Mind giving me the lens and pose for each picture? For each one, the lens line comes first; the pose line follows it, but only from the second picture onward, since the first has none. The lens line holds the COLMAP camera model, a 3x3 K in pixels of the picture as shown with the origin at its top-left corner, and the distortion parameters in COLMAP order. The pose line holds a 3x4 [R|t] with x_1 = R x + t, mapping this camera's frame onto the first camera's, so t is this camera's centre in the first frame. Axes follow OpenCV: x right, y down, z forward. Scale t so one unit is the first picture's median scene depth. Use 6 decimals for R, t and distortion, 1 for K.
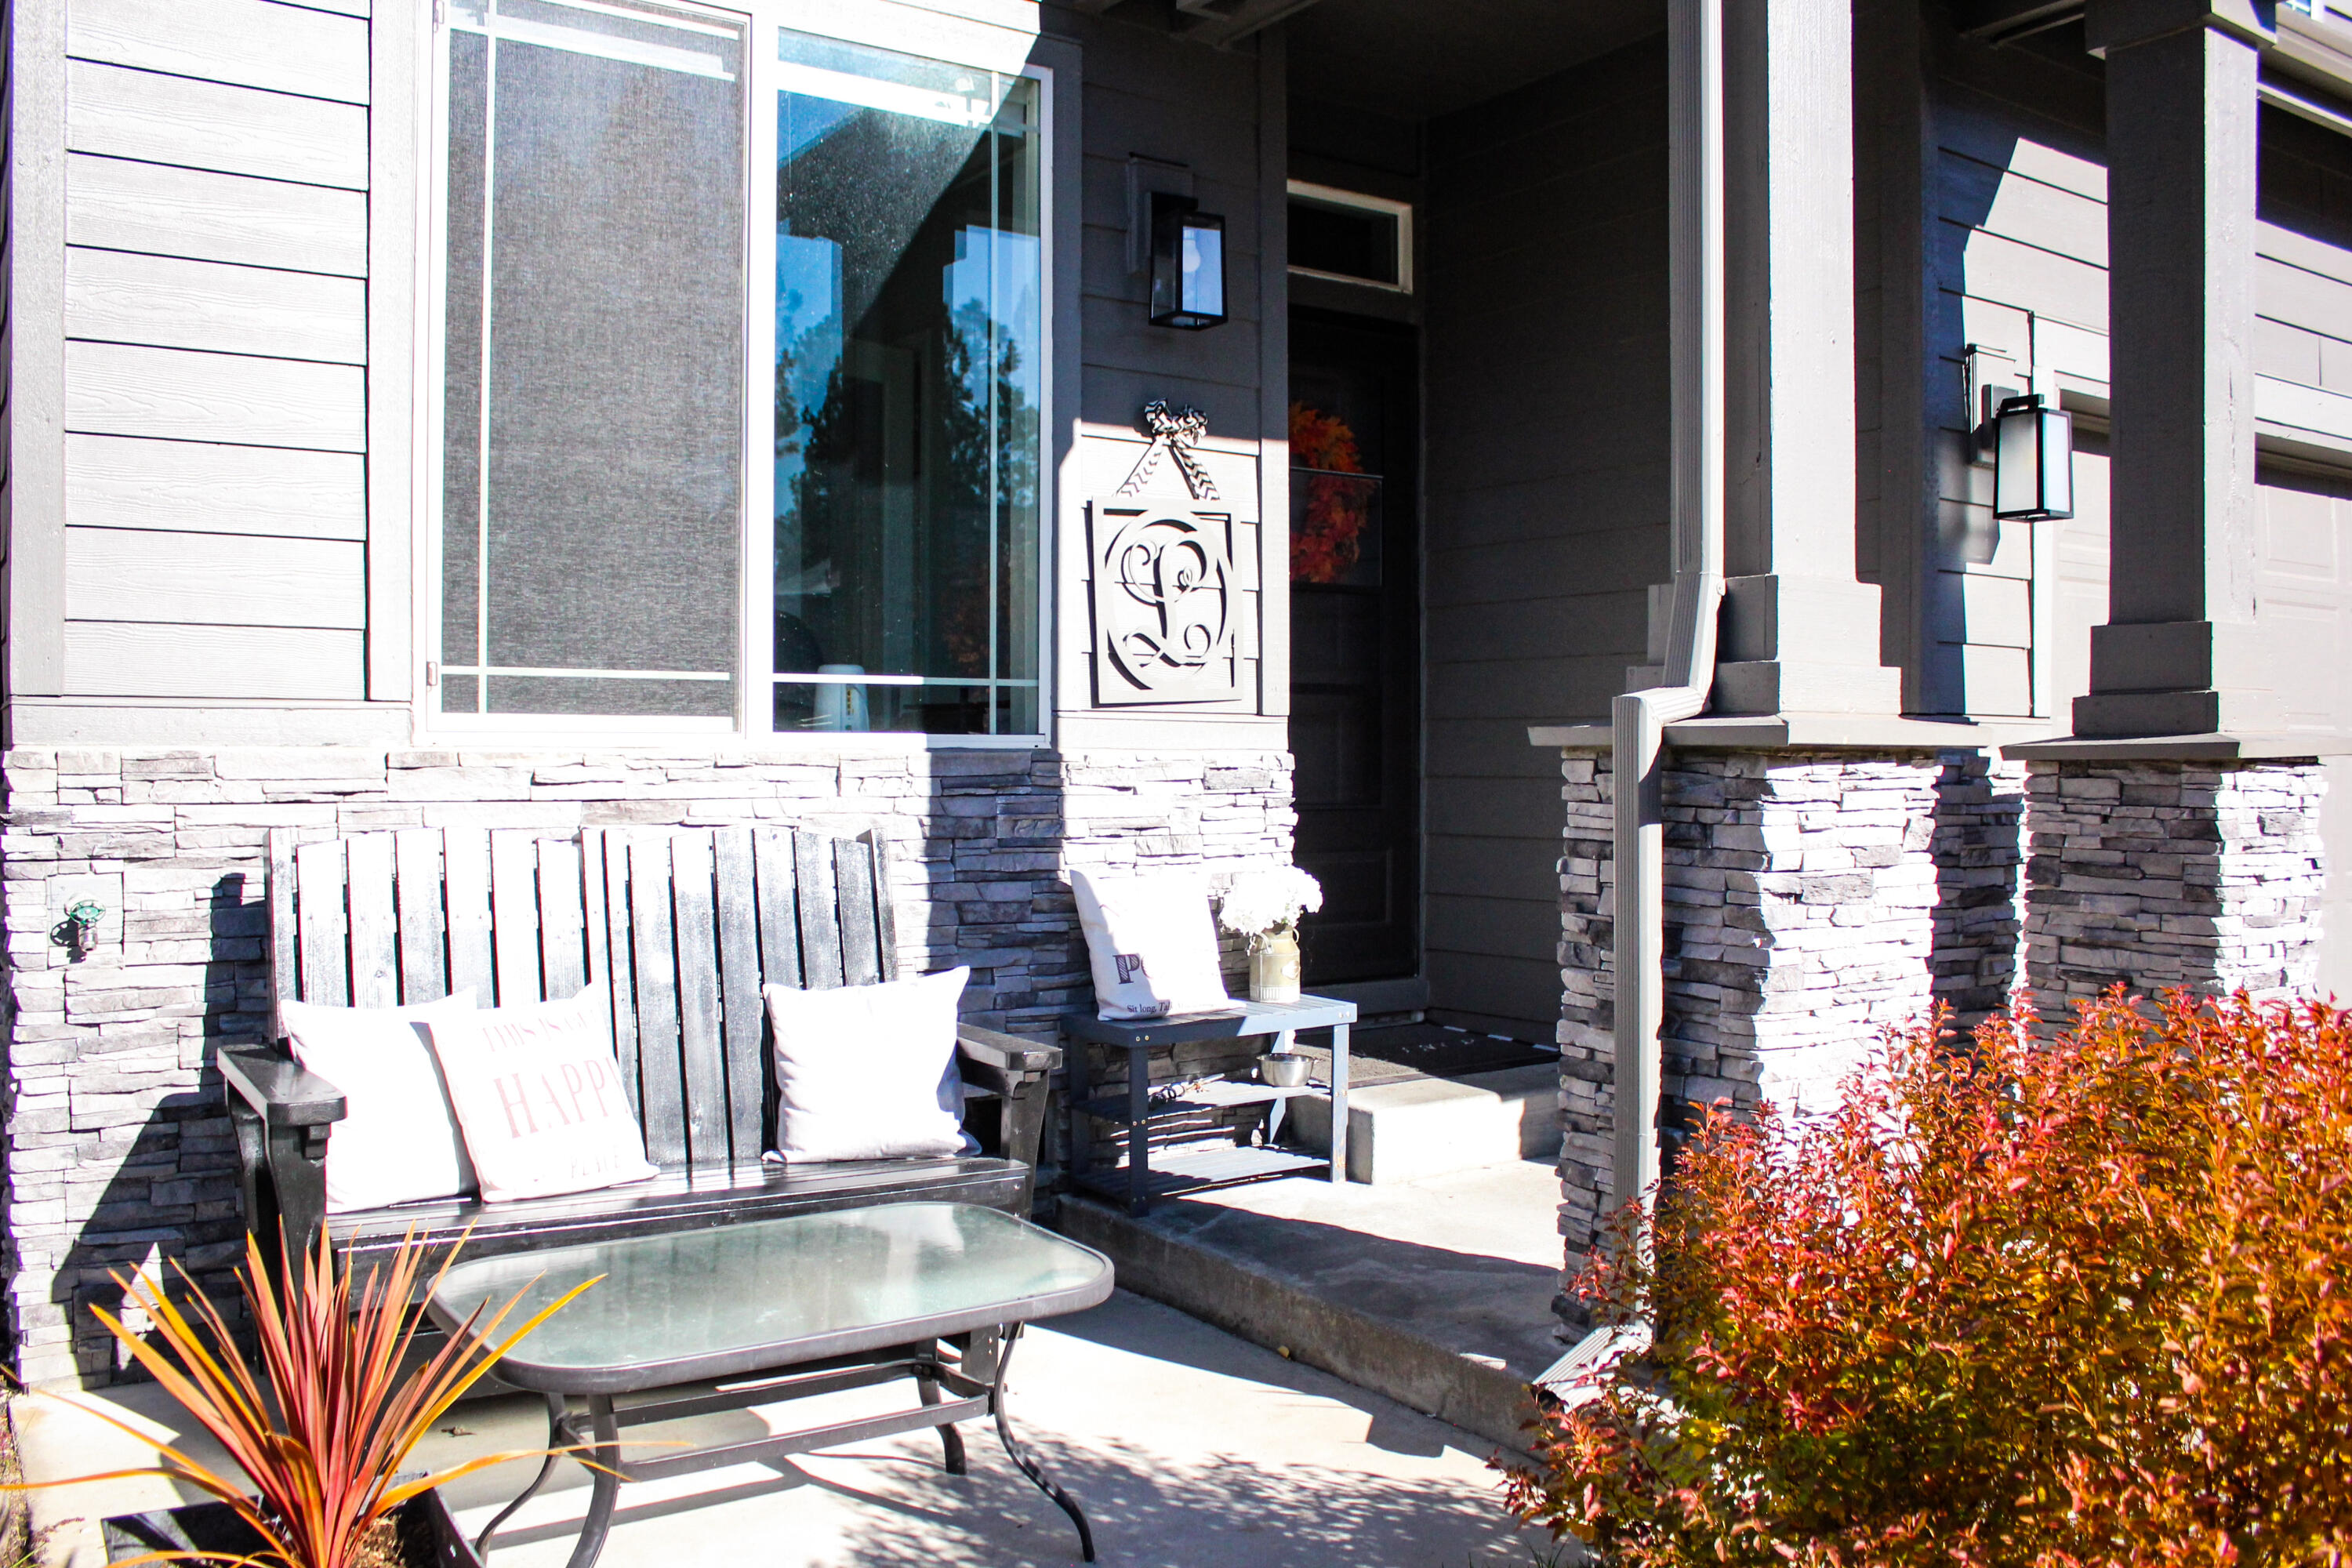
lens RADIAL K [[1955.2, 0, 1169.0], [0, 1955.2, 781.0], [0, 0, 1]] dist [-0.110292, 0.021114]
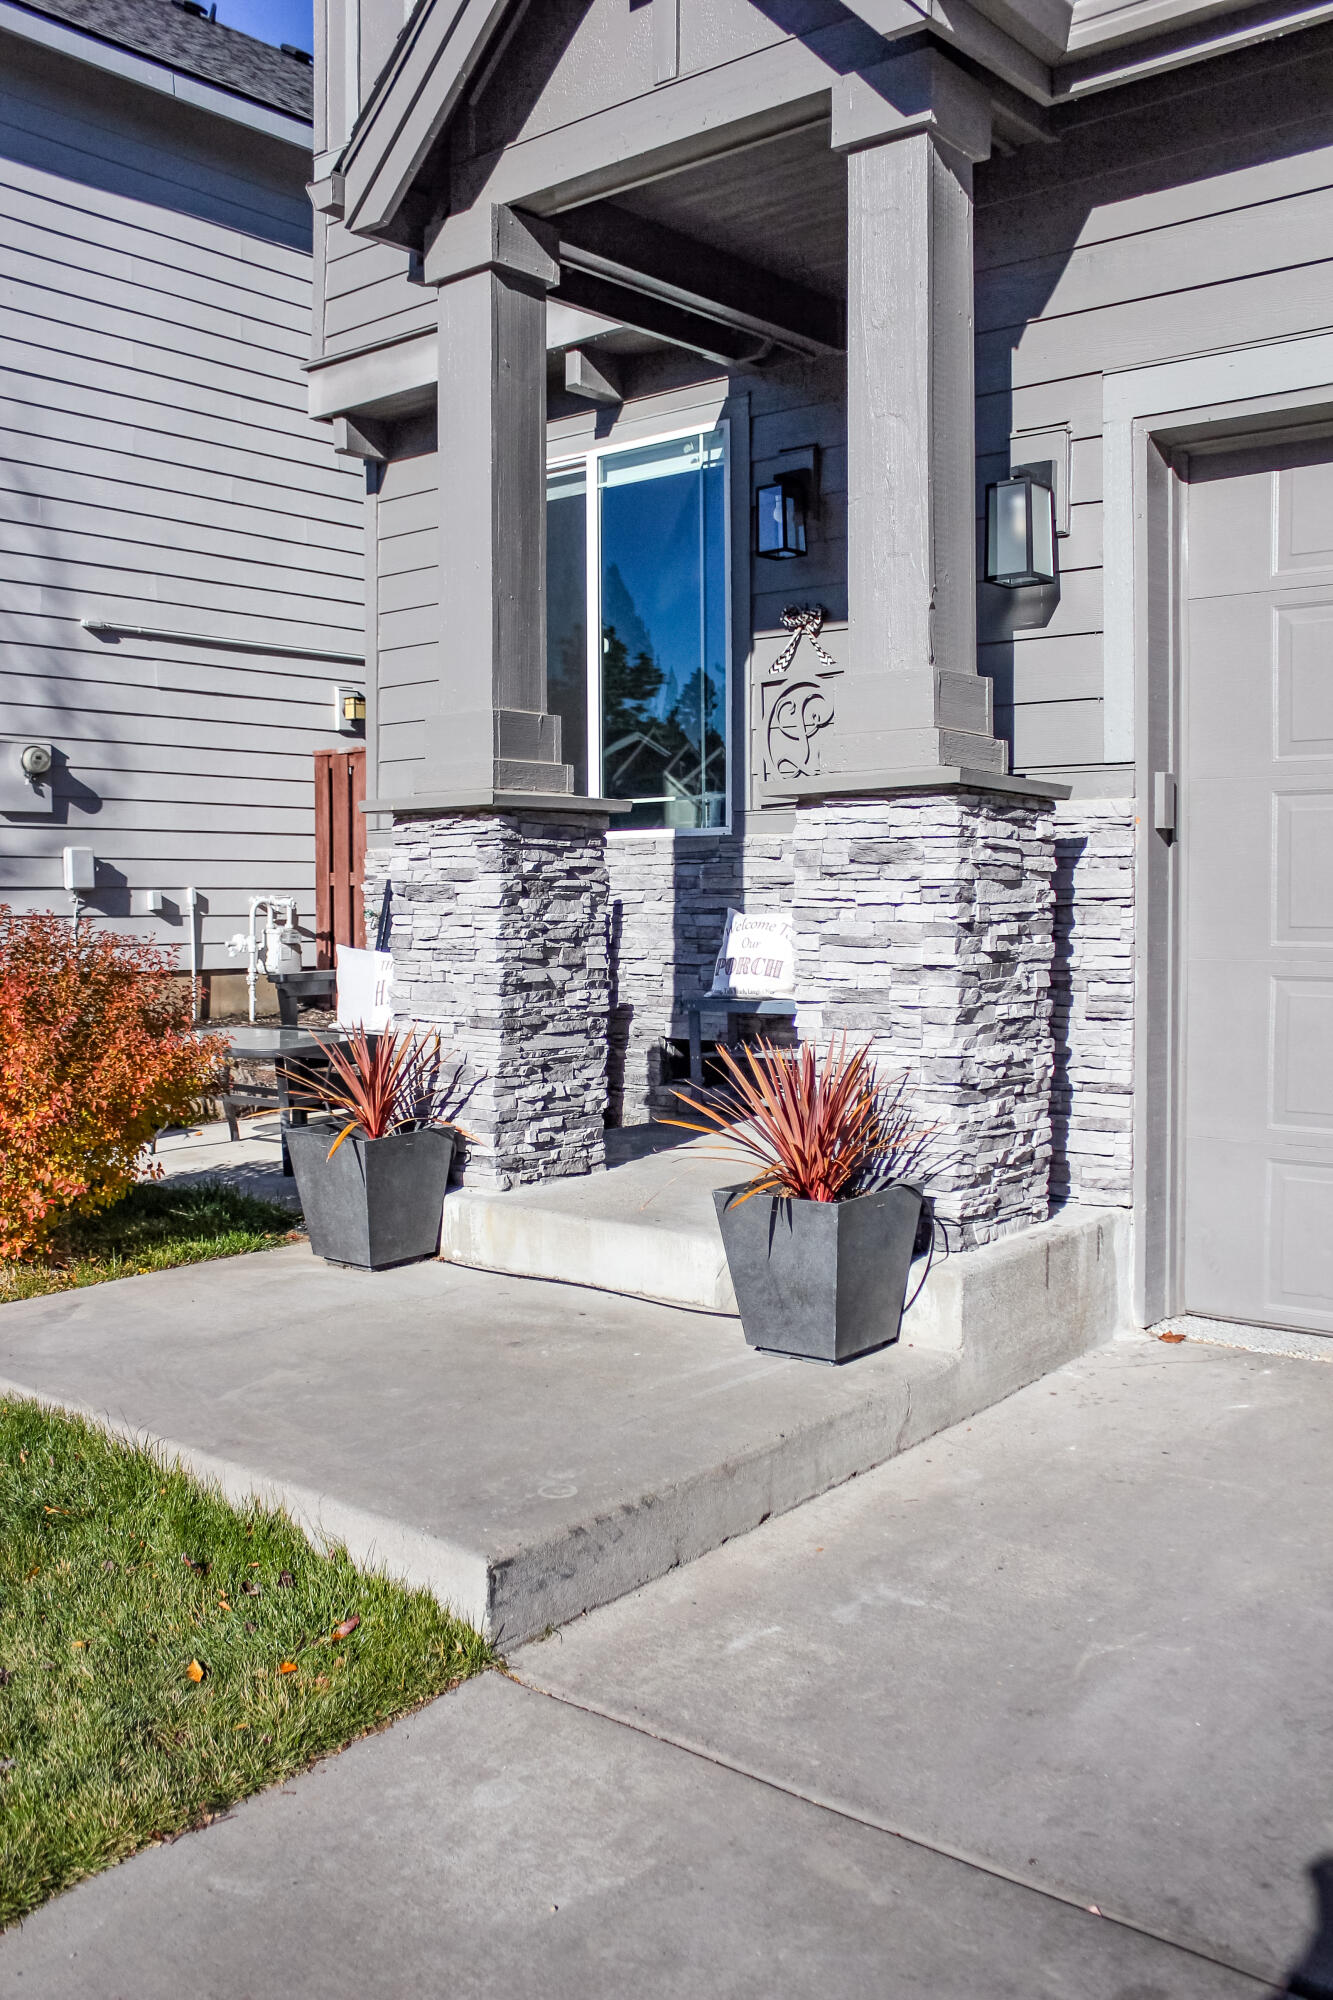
lens RADIAL K [[1793.7, 0, 665.4], [0, 1793.7, 990.5], [0, 0, 1]] dist [-0.091470, -0.009105]
pose [[0.278489, 0.040572, -0.959582, 1.615854], [-0.007729, 0.999170, 0.040003, 0.064170], [0.960408, -0.003724, 0.278572, 0.616561]]
